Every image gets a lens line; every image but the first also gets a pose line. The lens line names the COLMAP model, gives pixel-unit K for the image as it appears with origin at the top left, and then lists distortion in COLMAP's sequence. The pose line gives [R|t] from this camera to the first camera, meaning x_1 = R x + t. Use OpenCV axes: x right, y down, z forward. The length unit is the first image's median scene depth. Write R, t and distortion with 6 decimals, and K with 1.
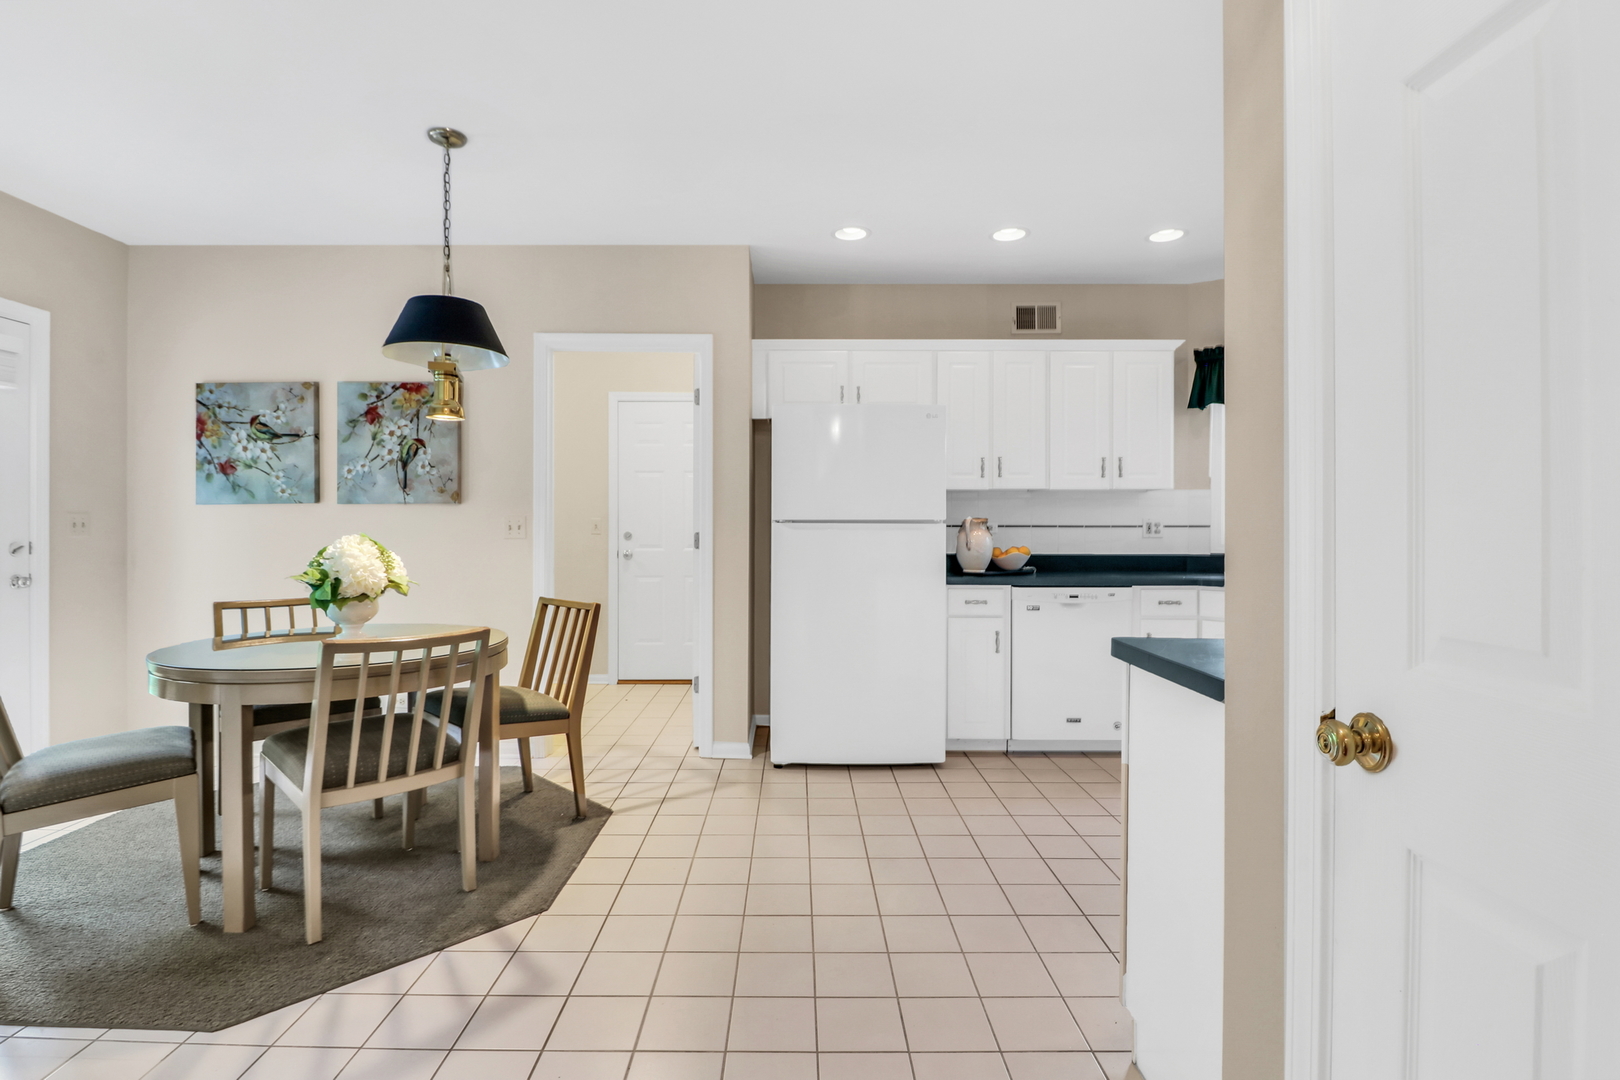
lens RADIAL K [[791.8, 0, 797.1], [0, 791.8, 531.7], [0, 0, 1]] dist [0.002848, -0.012975]
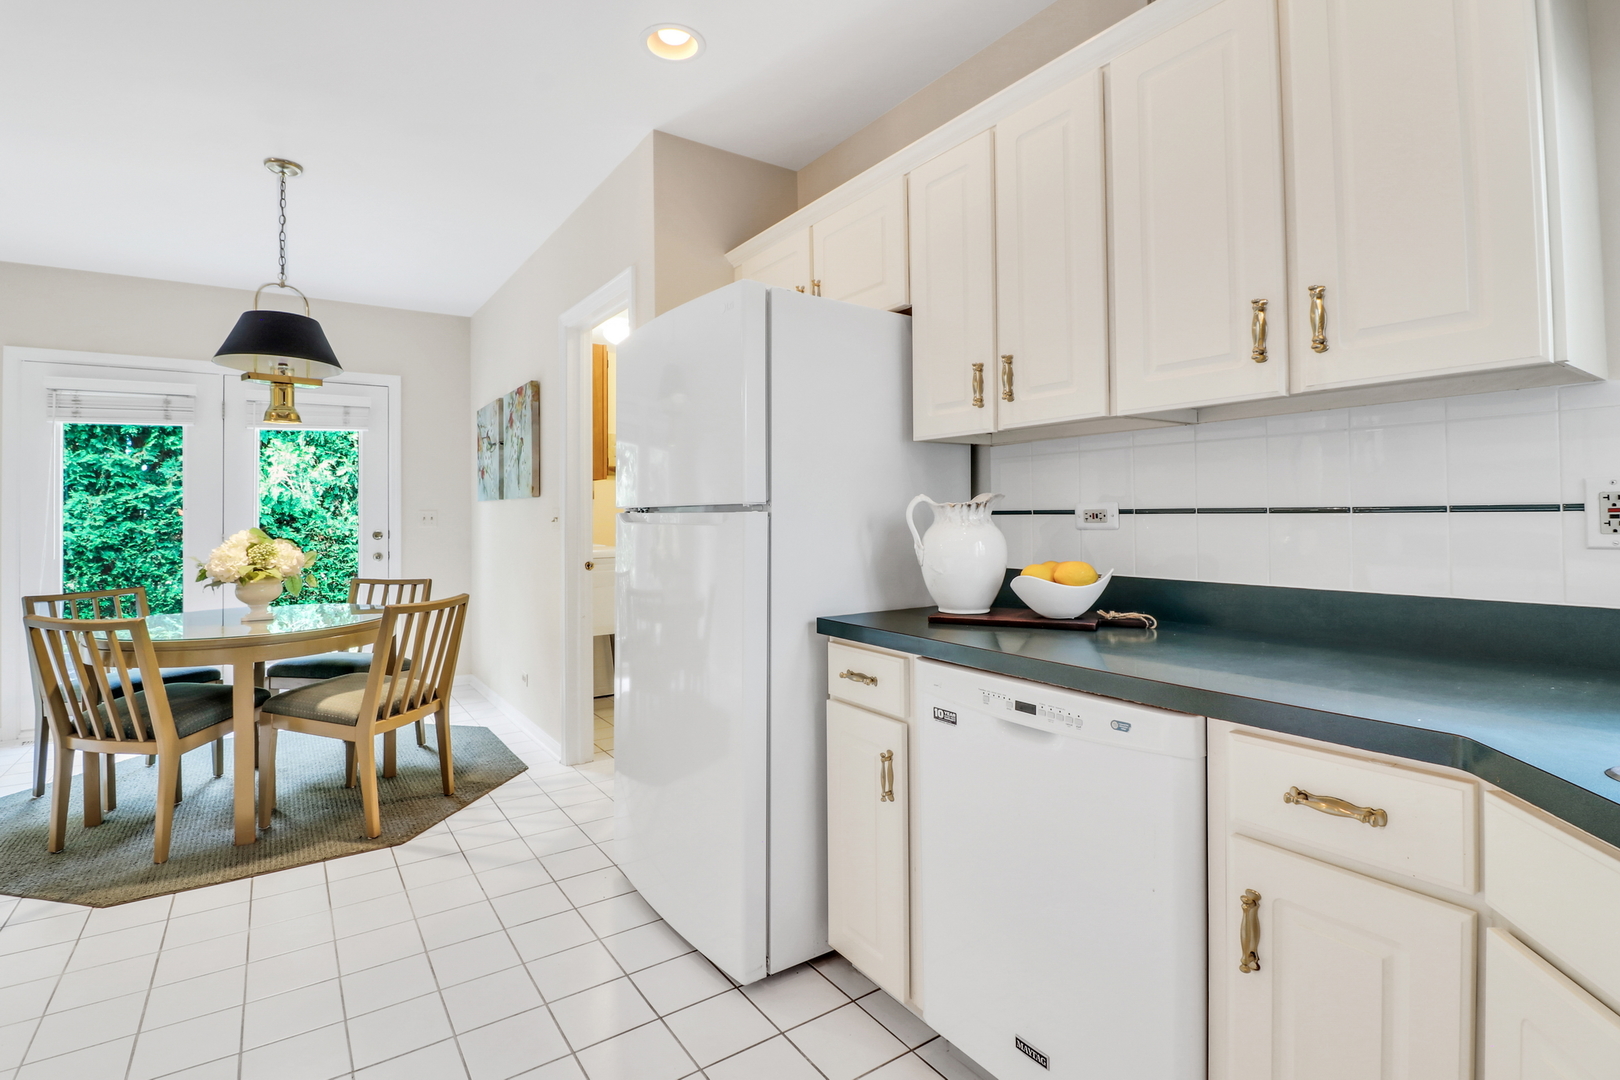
lens RADIAL K [[764.8, 0, 791.0], [0, 764.8, 502.5], [0, 0, 1]] dist [0.001269, -0.012061]
pose [[0.555808, -0.020167, -0.831066, 0.593304], [0.007289, 0.999785, -0.019387, -0.006191], [0.831279, 0.004718, 0.555835, 0.727795]]
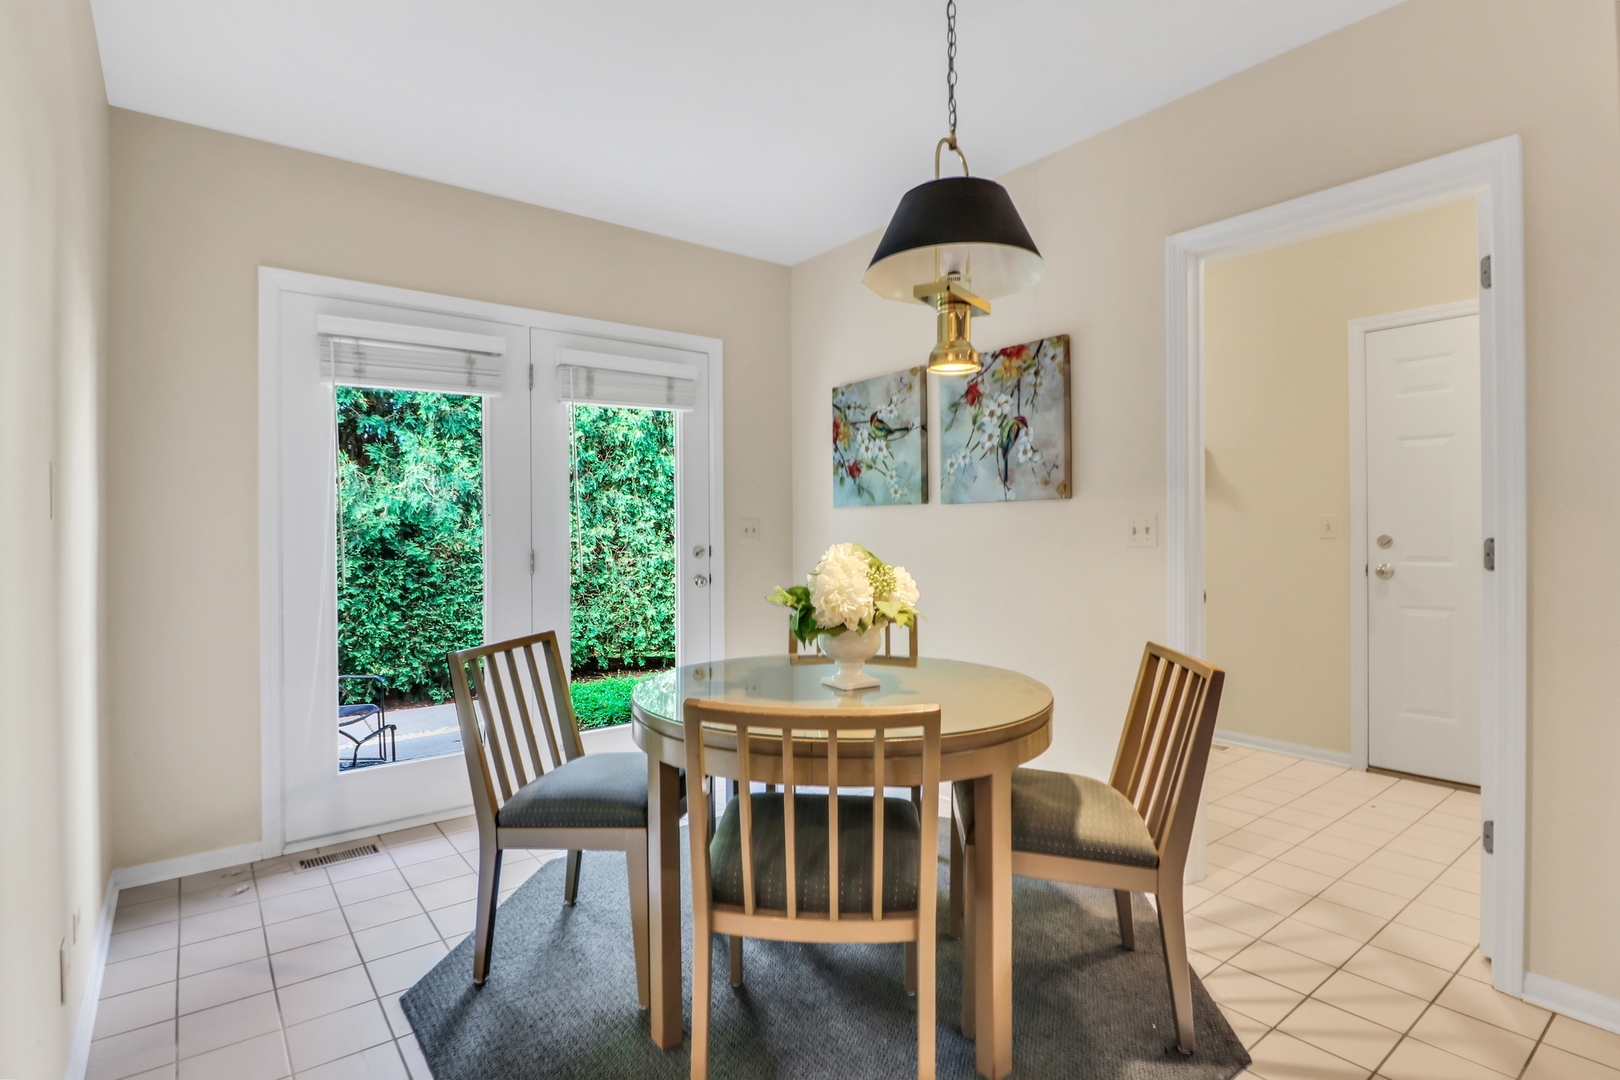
lens RADIAL K [[791.8, 0, 797.1], [0, 791.8, 531.7], [0, 0, 1]] dist [0.002848, -0.012975]
pose [[0.606585, -0.004179, -0.795008, 0.004691], [0.003549, 0.999990, -0.002549, -0.003640], [0.795011, -0.001276, 0.606594, 0.357645]]
